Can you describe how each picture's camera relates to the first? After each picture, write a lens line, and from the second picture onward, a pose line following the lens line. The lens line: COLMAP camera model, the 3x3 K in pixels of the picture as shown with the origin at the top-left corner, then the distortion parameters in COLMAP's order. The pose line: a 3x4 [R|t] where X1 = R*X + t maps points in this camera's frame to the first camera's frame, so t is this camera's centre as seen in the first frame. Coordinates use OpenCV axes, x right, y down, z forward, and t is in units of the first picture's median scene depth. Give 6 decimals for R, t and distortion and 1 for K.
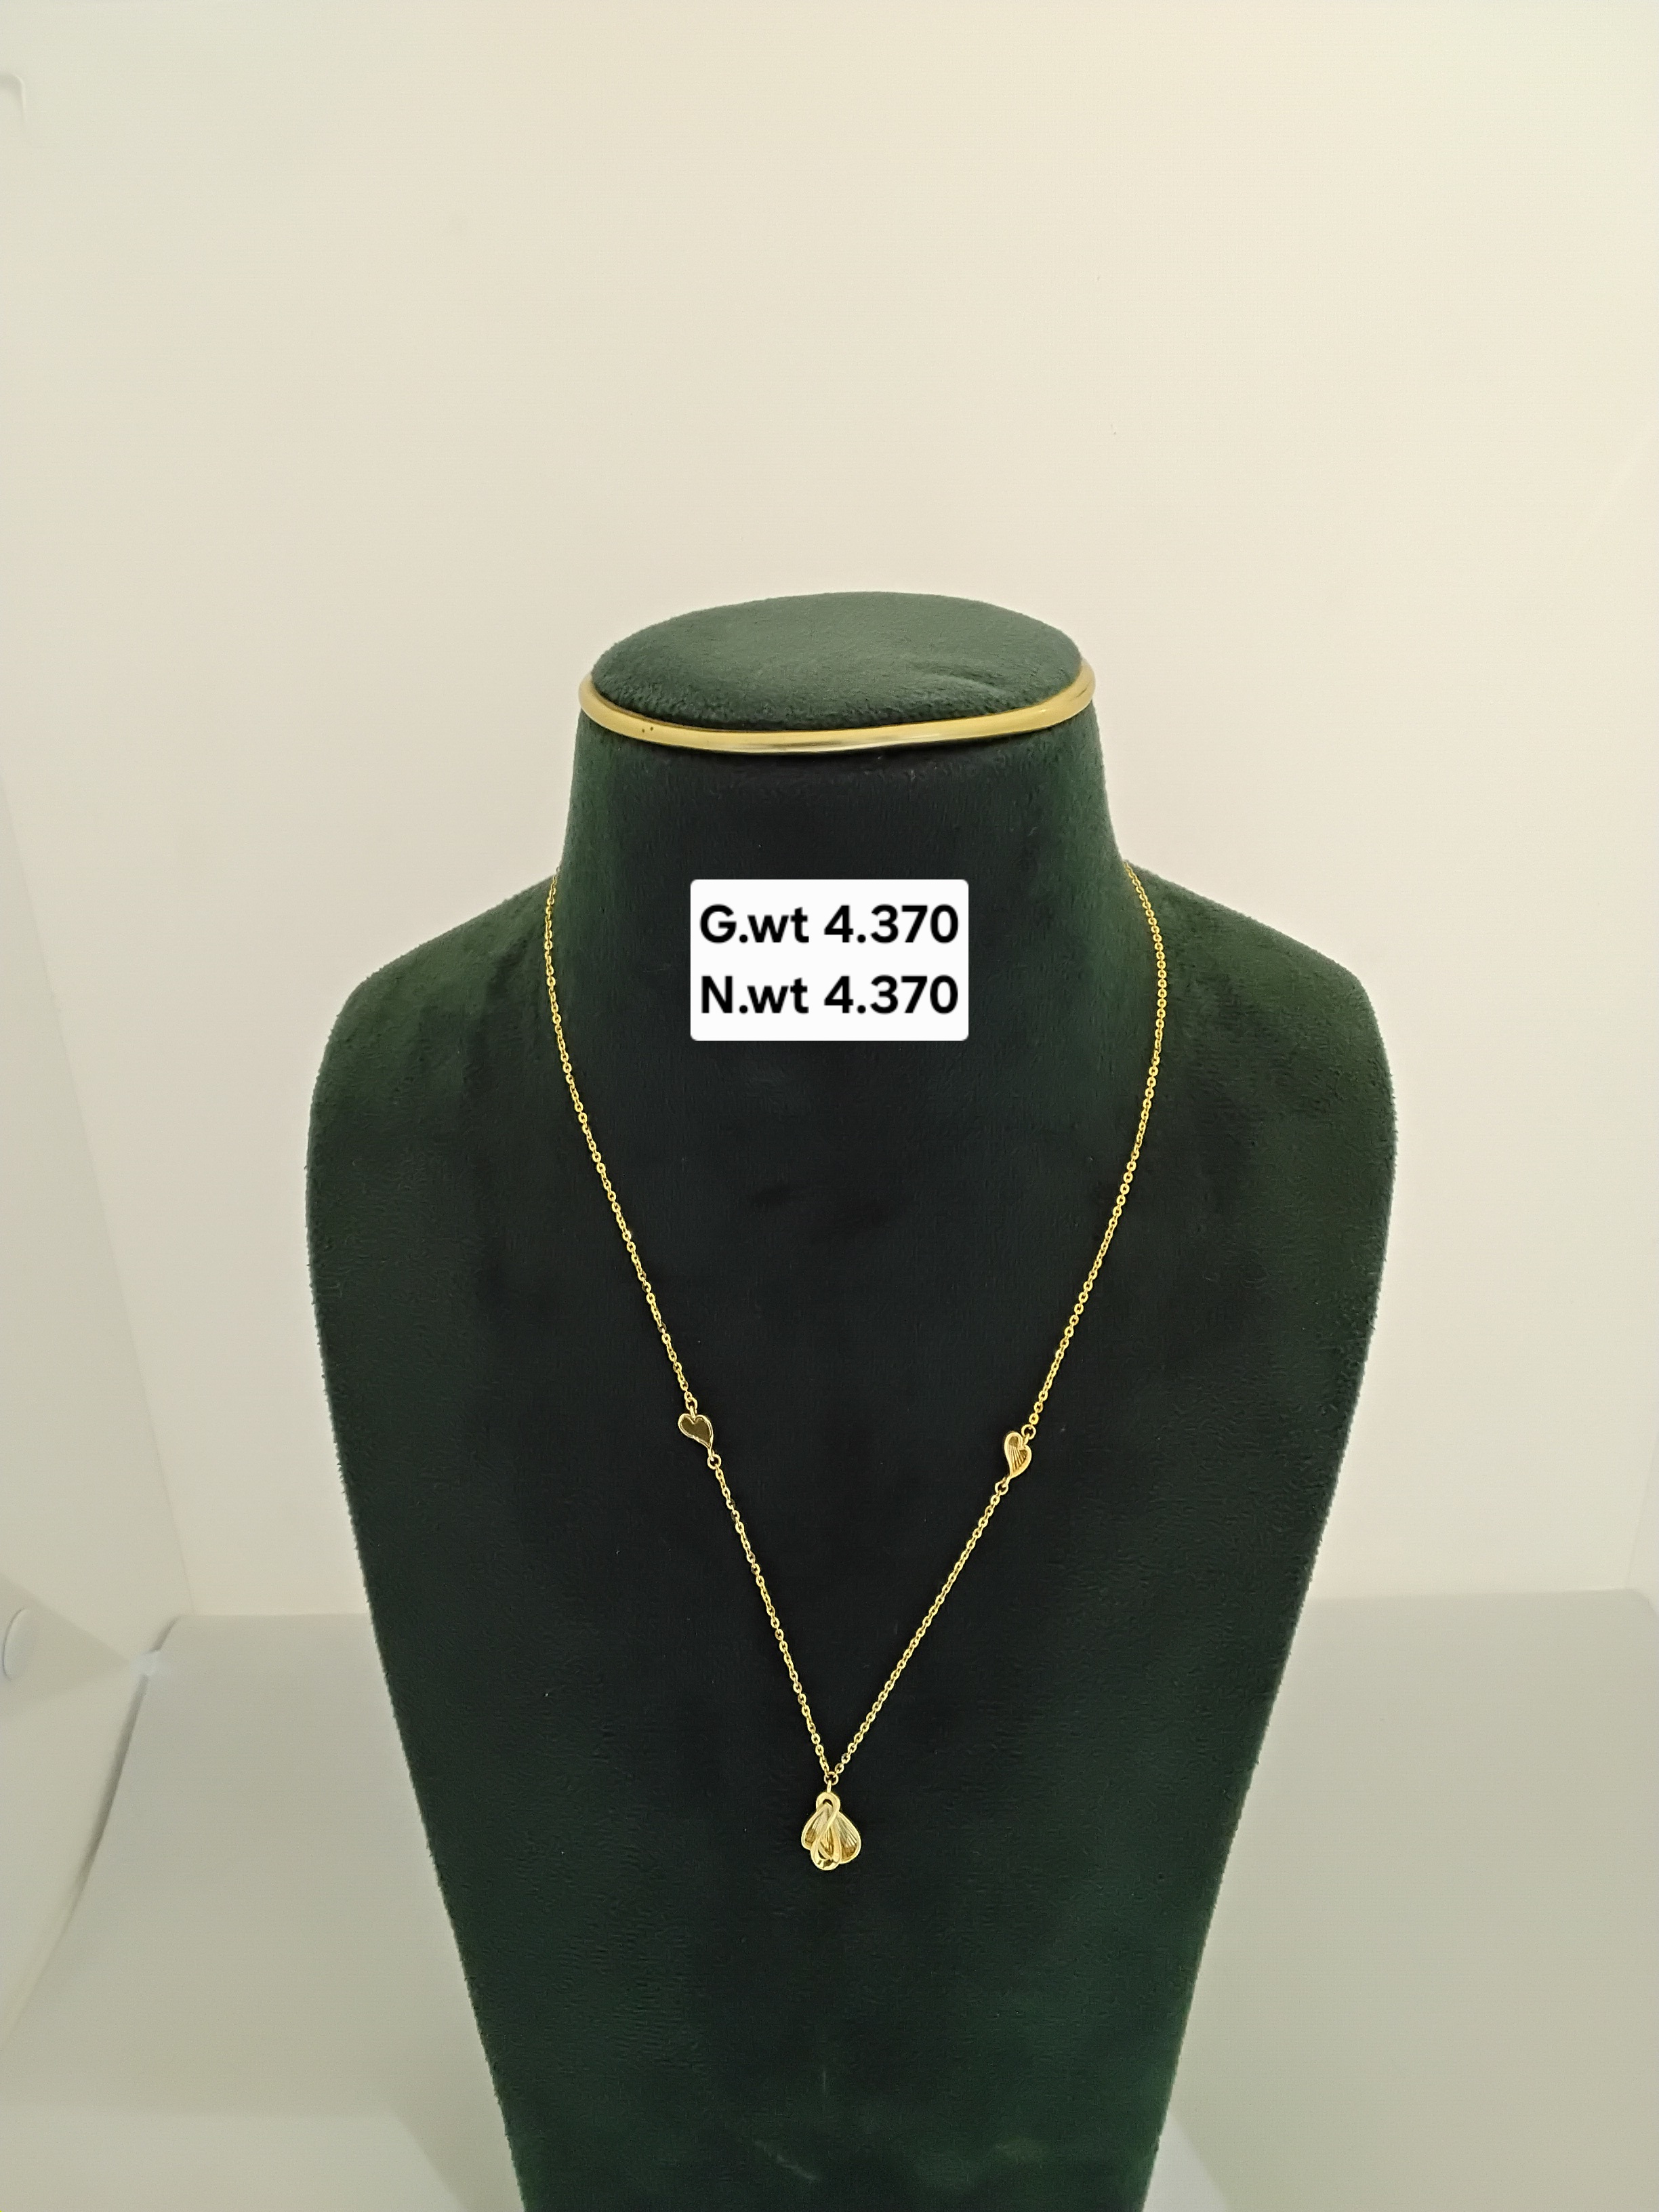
lens RADIAL K [[1753.5, 0, 831.3], [0, 1753.5, 1109.6], [0, 0, 1]] dist [0.095697, -0.163867]
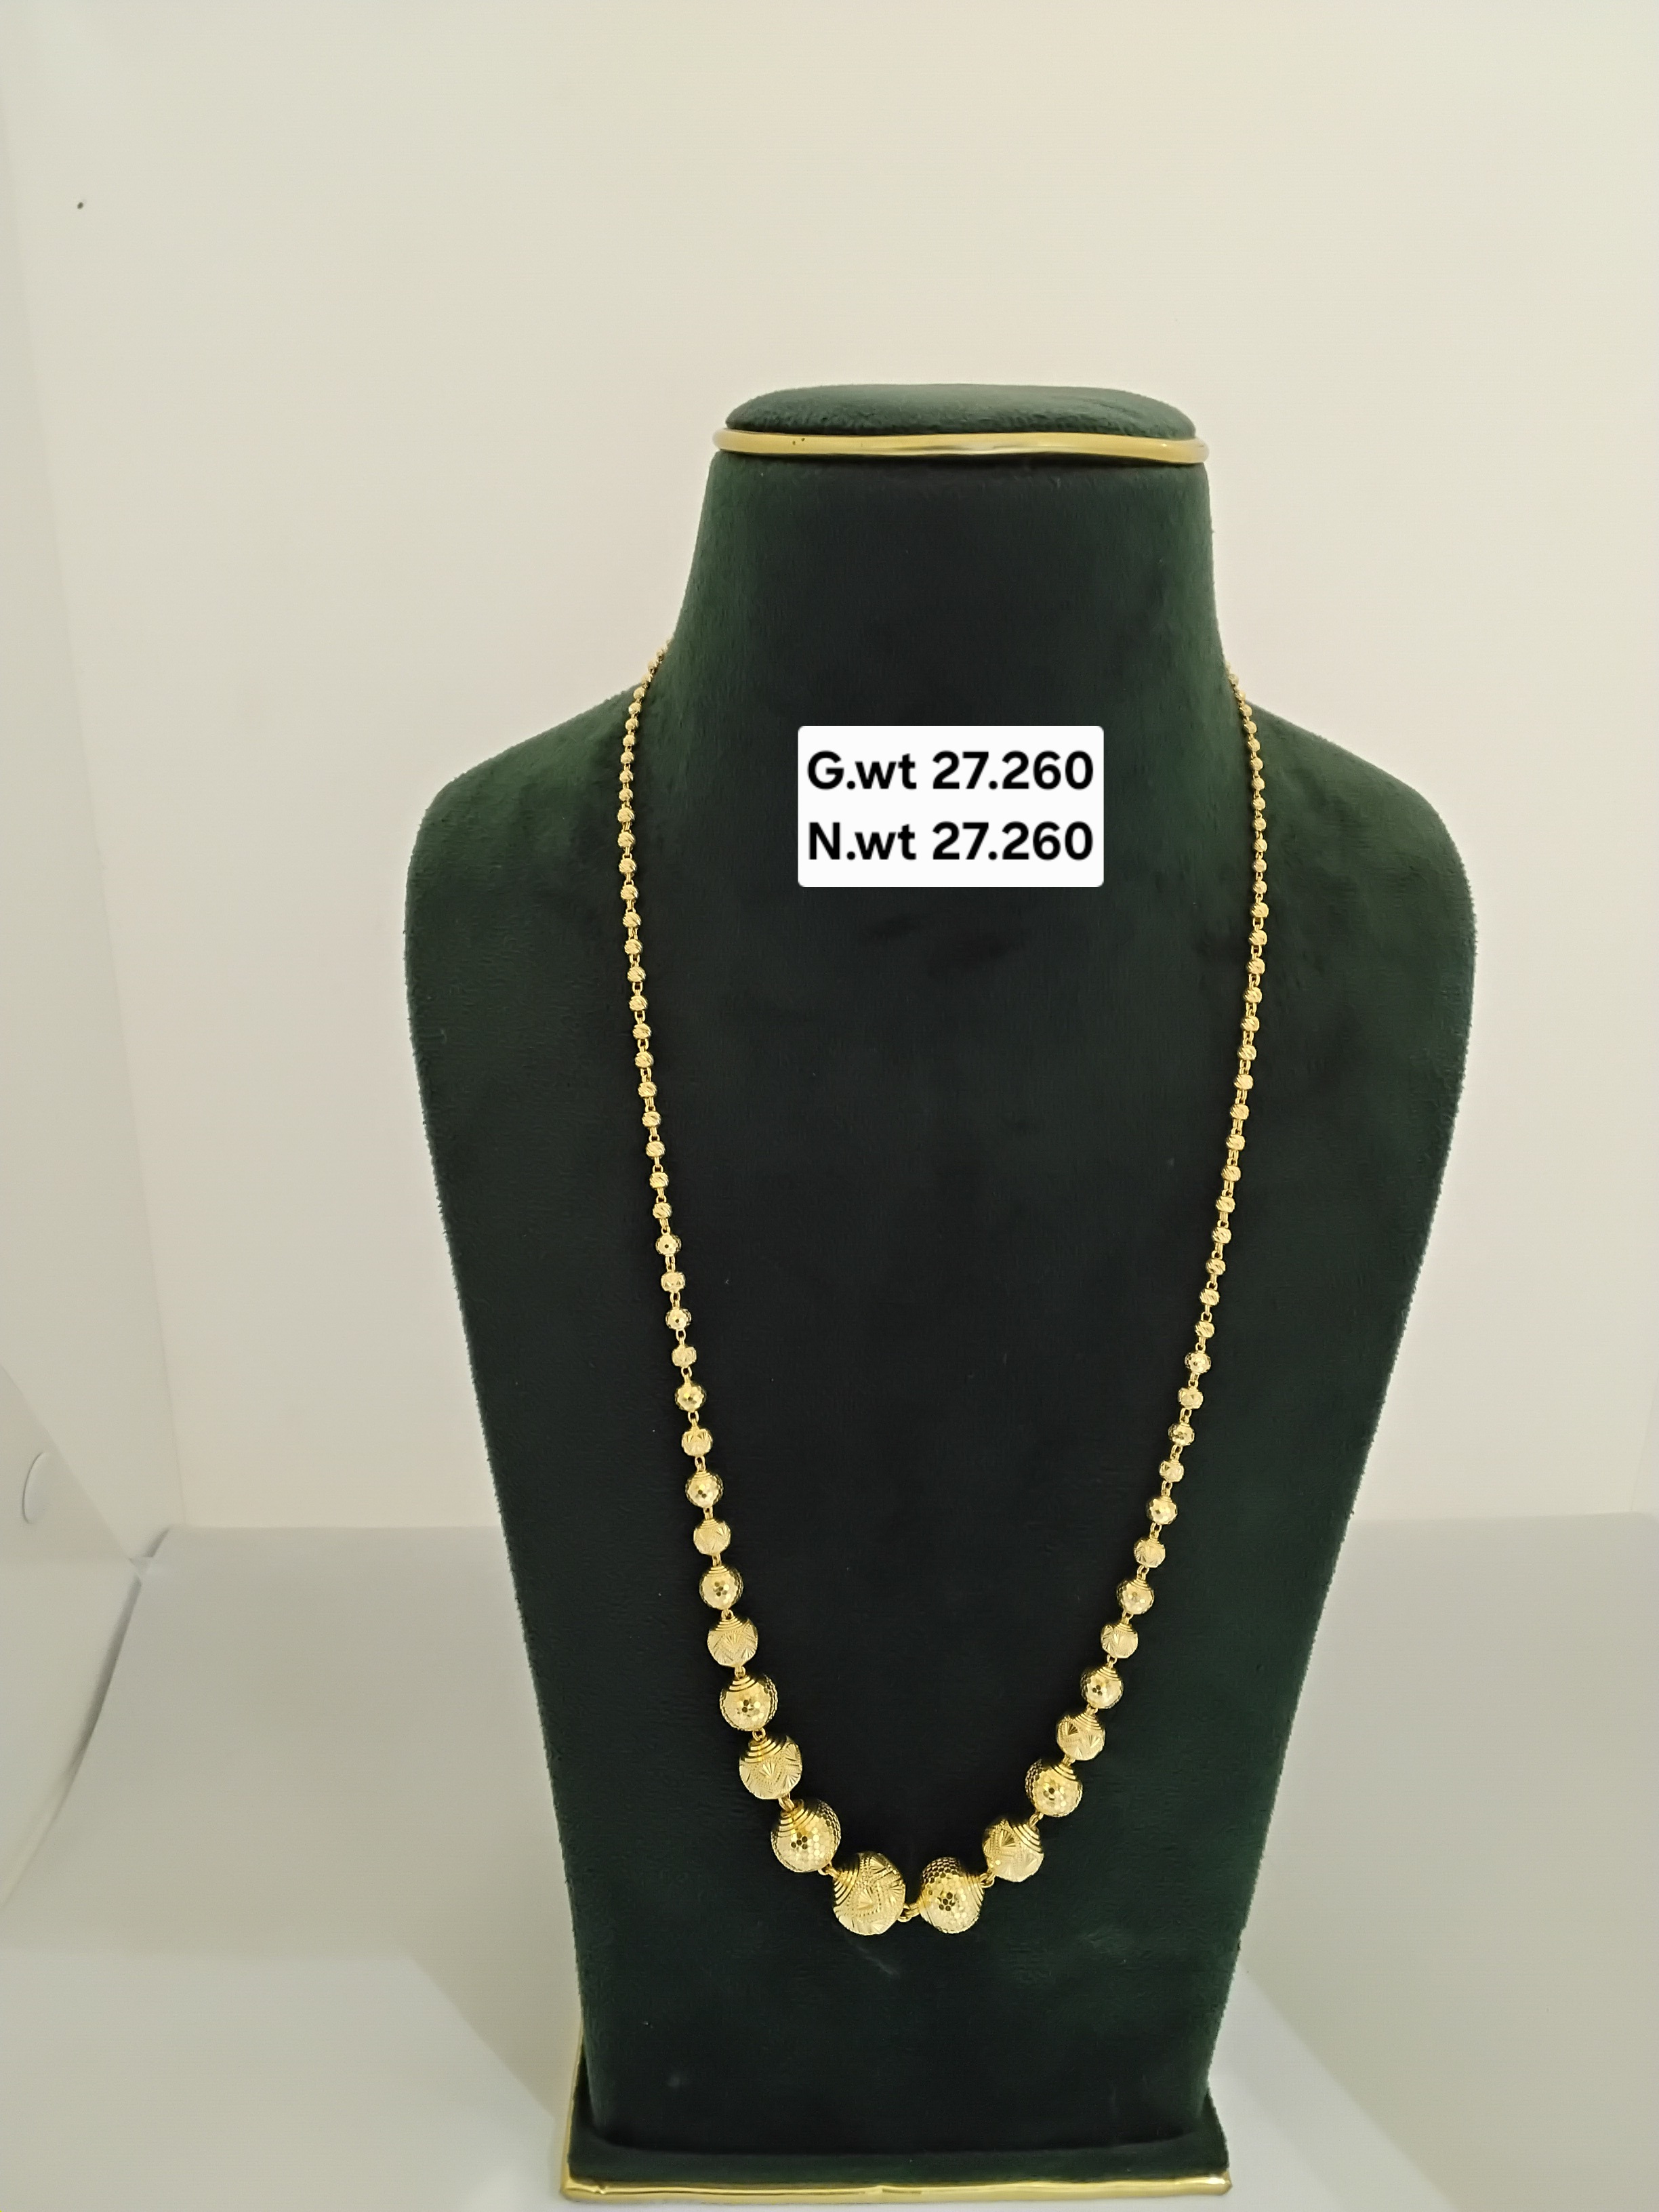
lens RADIAL K [[1745.5, 0, 832.3], [0, 1745.5, 1113.0], [0, 0, 1]] dist [0.106046, -0.174963]
pose [[0.998085, 0.024459, 0.056811, -0.117421], [-0.019636, 0.996276, -0.083951, 0.231519], [-0.058653, 0.082675, 0.994849, 0.000758]]
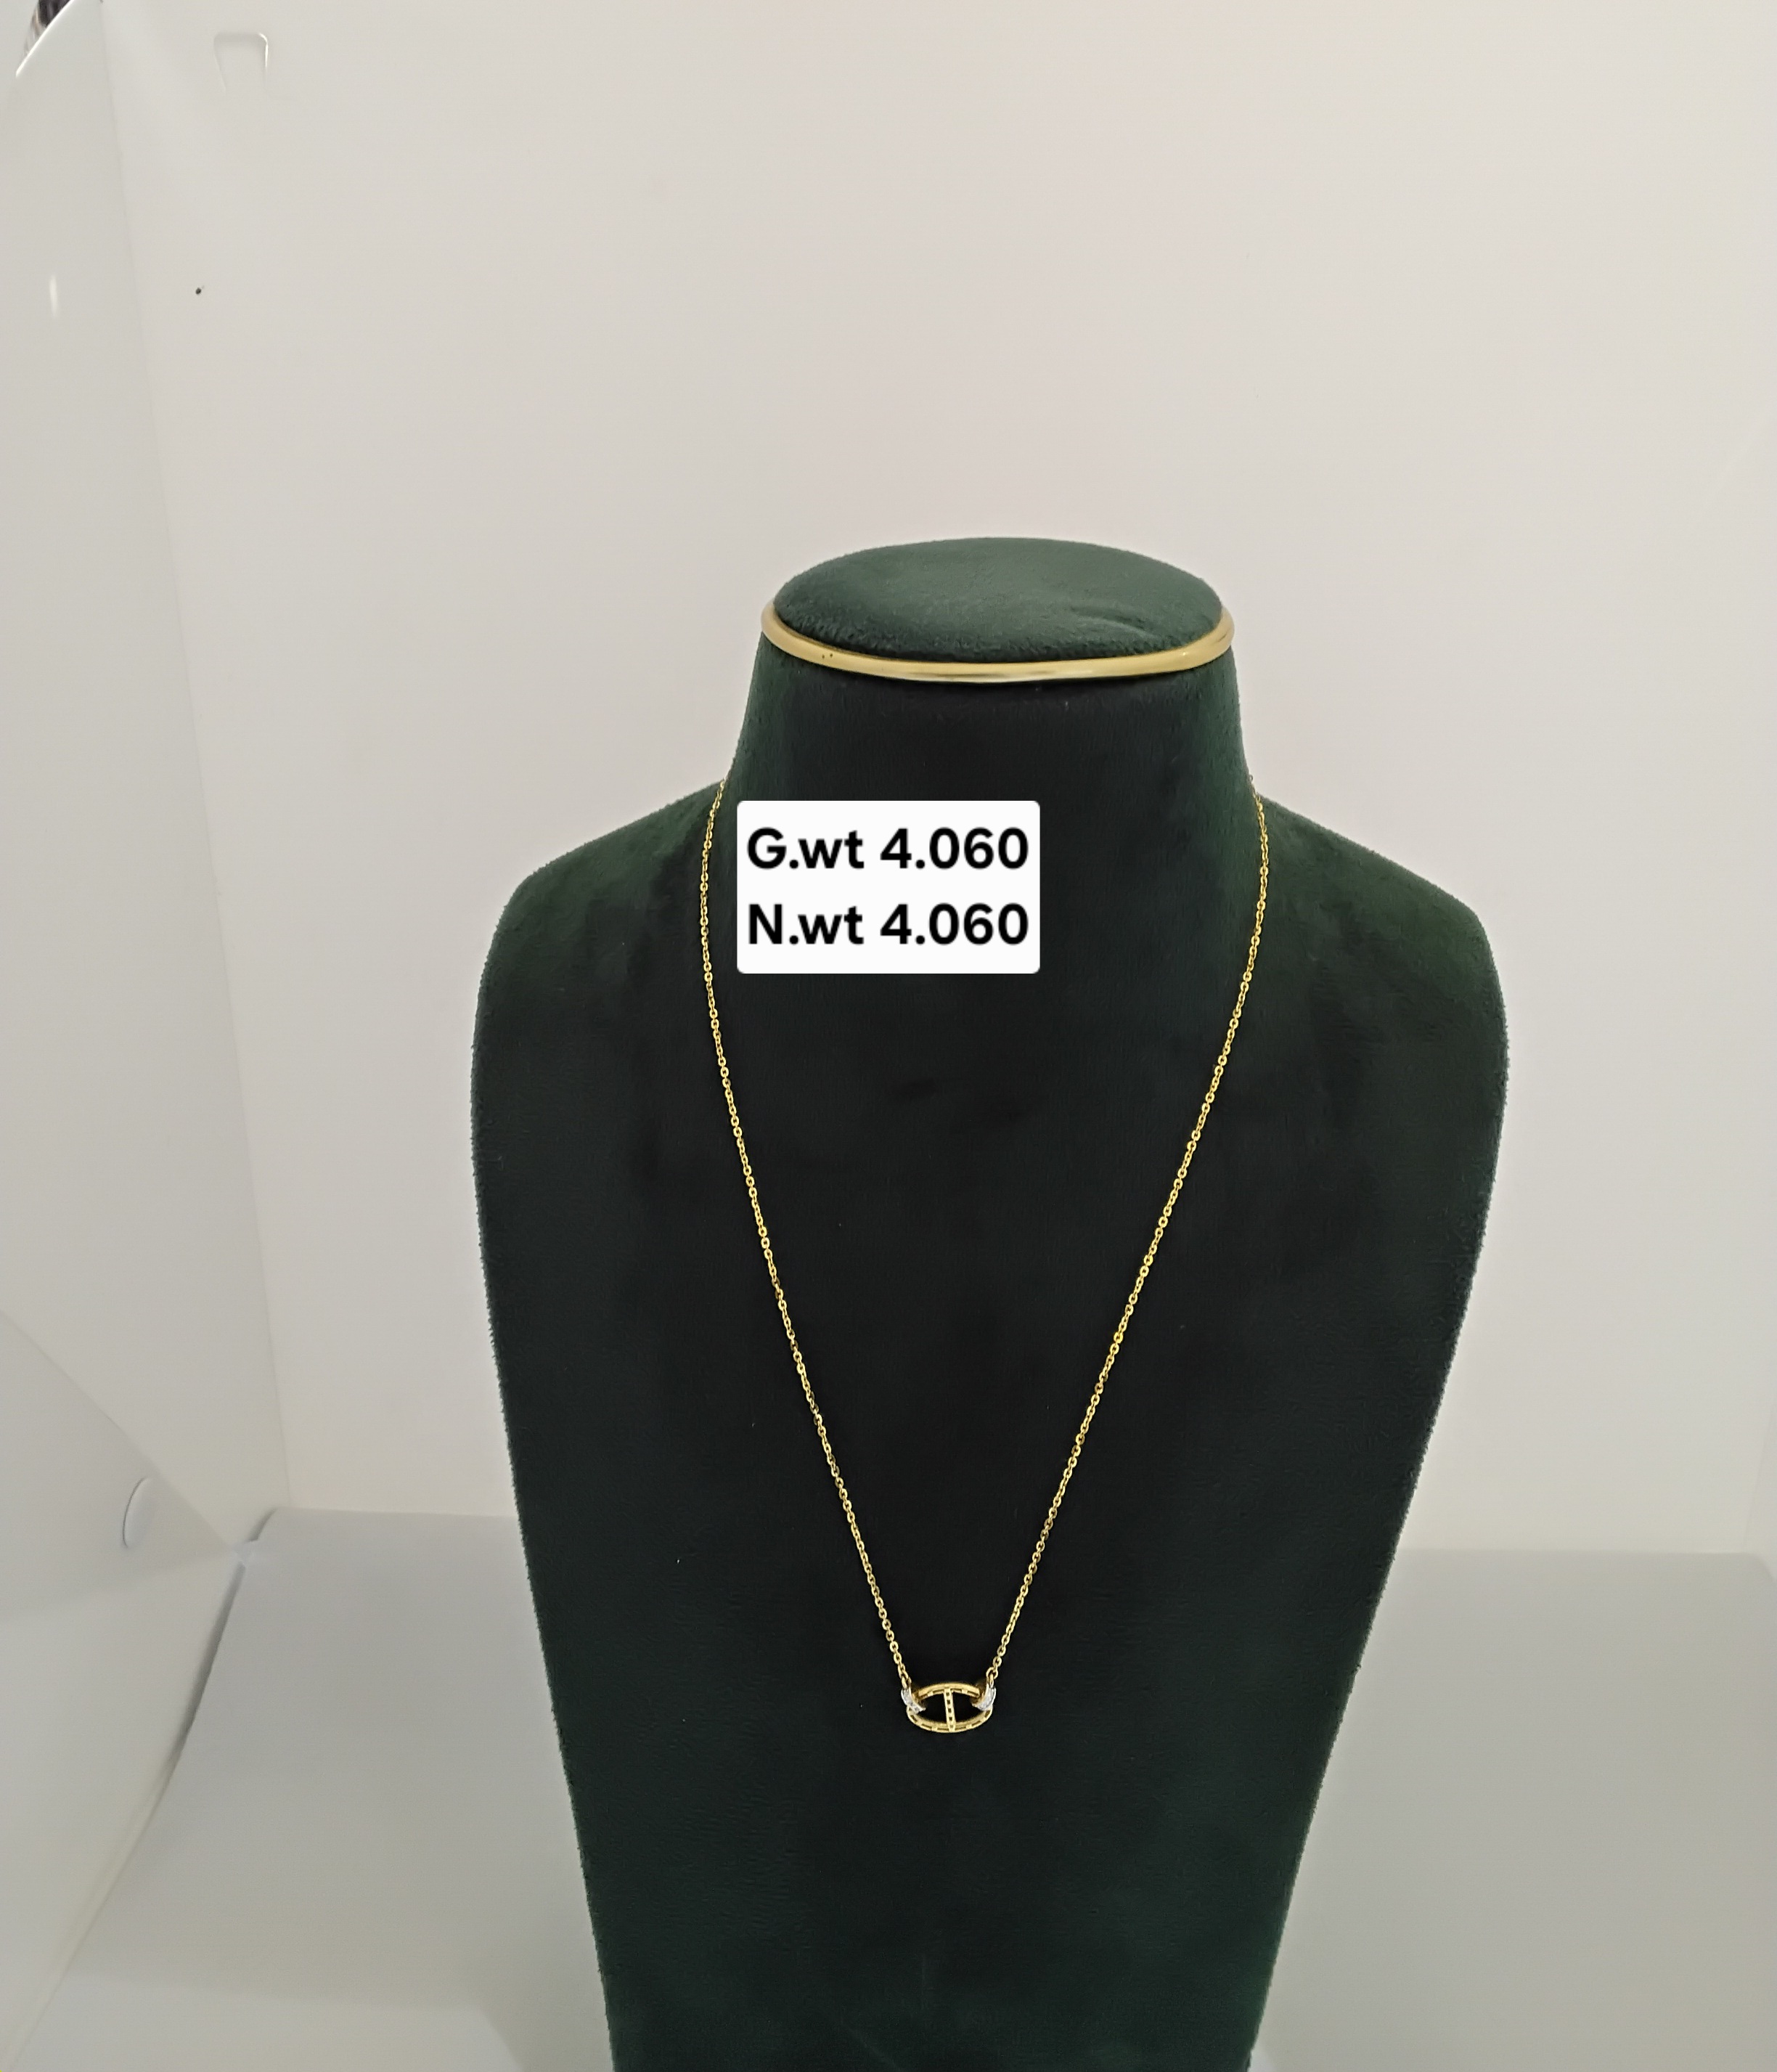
lens RADIAL K [[1865.0, 0, 897.2], [0, 1865.0, 887.7], [0, 0, 1]] dist [0.088553, -0.152685]
pose [[0.998827, 0.044645, -0.018753, -0.028118], [-0.046072, 0.995384, -0.084191, 0.022498], [0.014908, 0.084956, 0.996273, -0.134287]]
